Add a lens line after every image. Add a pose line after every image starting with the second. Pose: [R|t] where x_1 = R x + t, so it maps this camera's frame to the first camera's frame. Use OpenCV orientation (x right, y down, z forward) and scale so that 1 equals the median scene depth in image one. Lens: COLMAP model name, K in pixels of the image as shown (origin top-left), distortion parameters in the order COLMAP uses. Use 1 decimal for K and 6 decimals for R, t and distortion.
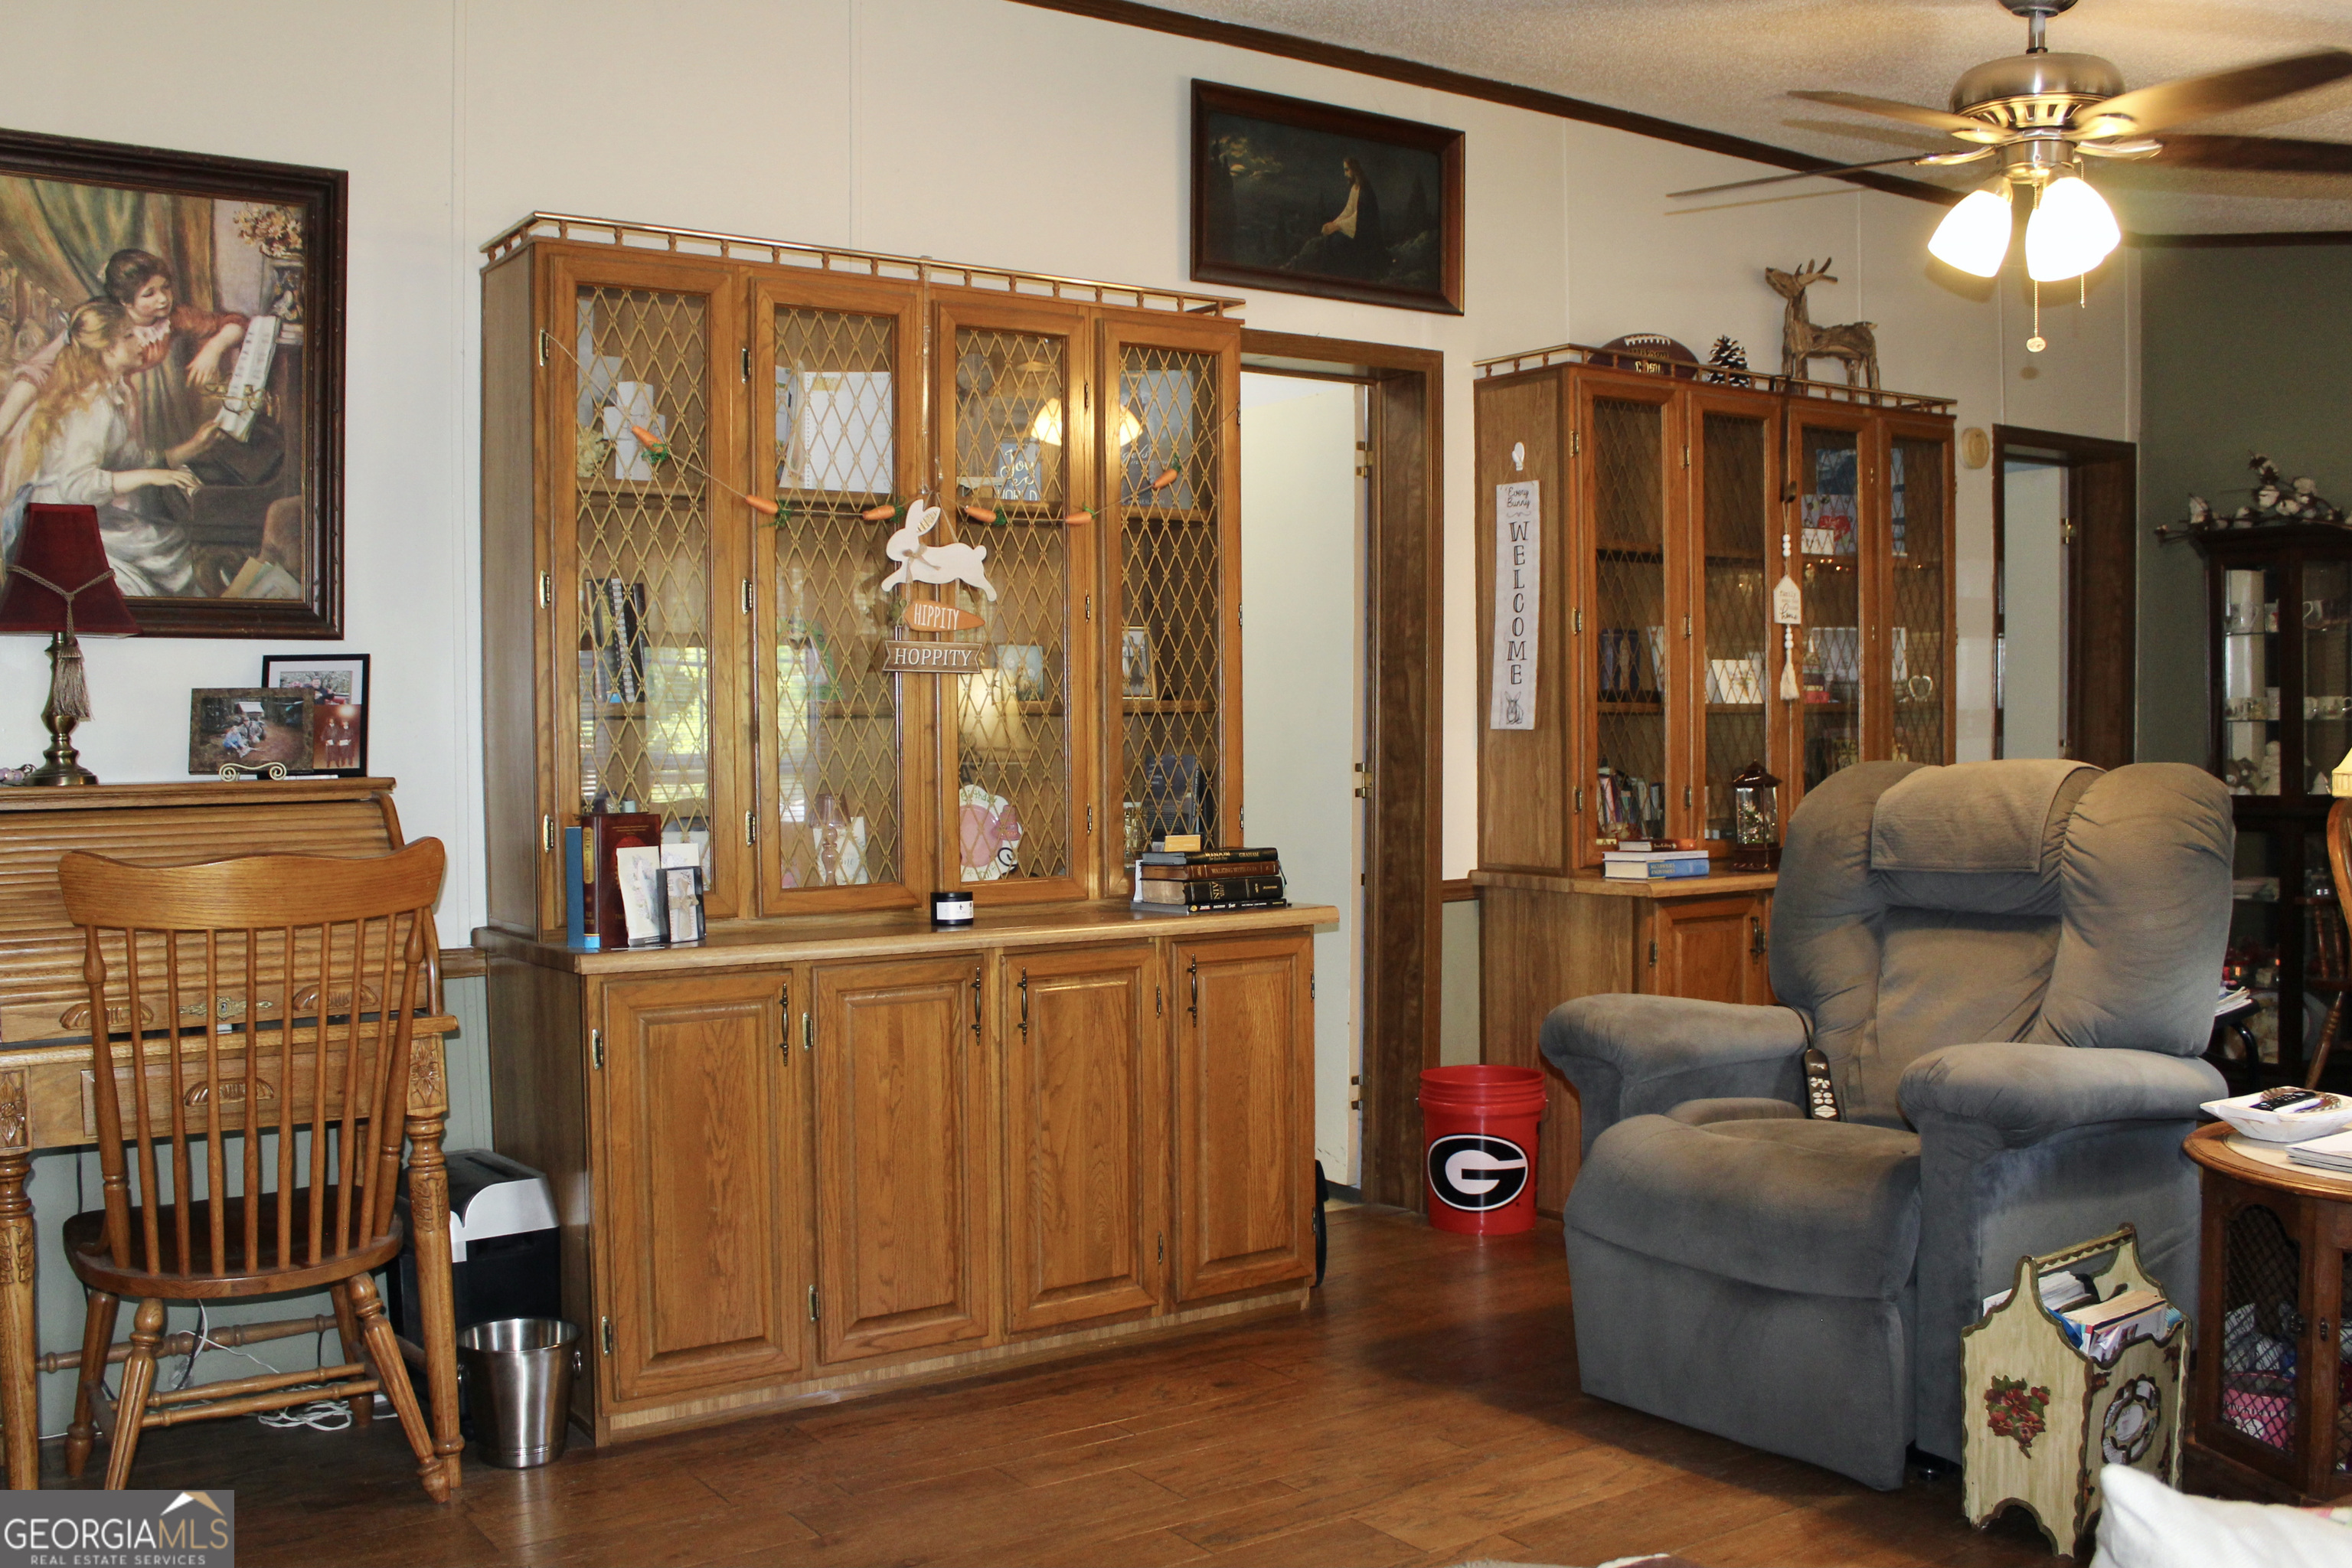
lens RADIAL K [[2200.3, 0, 1175.5], [0, 2200.3, 788.4], [0, 0, 1]] dist [-0.020476, 0.000000]
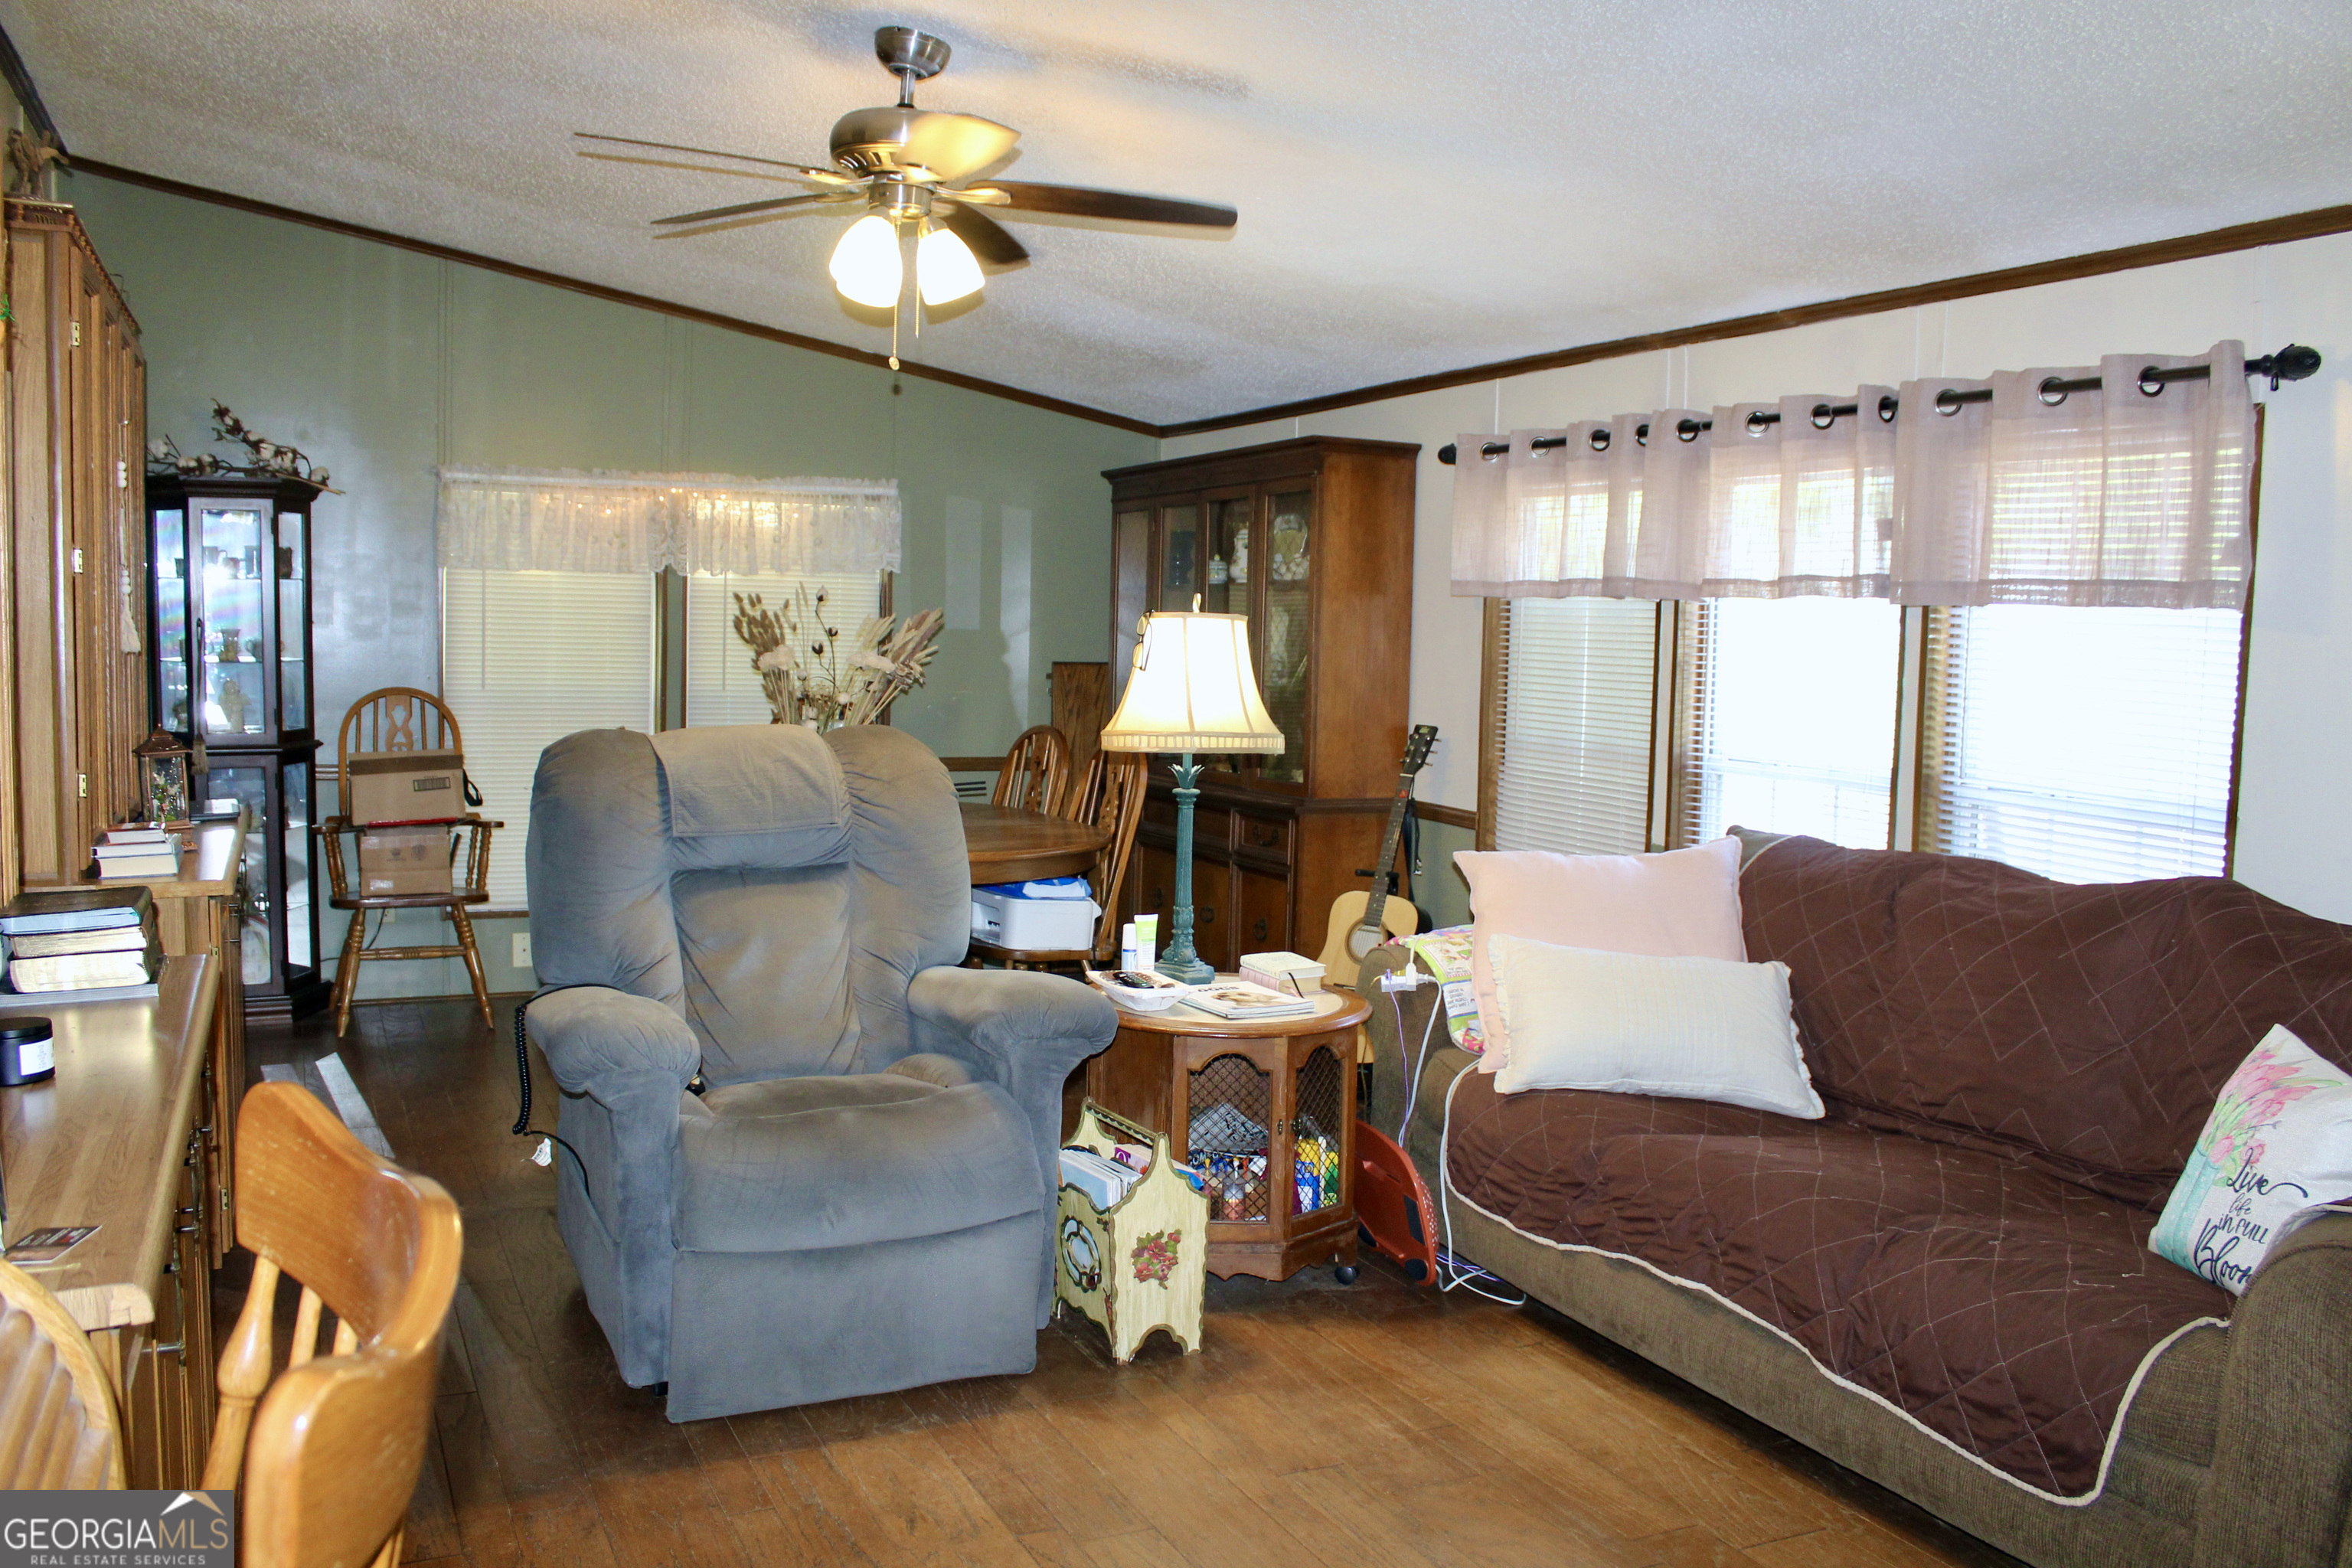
lens RADIAL K [[2014.4, 0, 1171.5], [0, 2014.4, 772.9], [0, 0, 1]] dist [-0.111552, -0.009063]
pose [[0.186125, -0.068646, 0.980125, -0.695894], [0.014256, 0.997640, 0.067166, -0.066069], [-0.982423, 0.001472, 0.186664, 0.757680]]
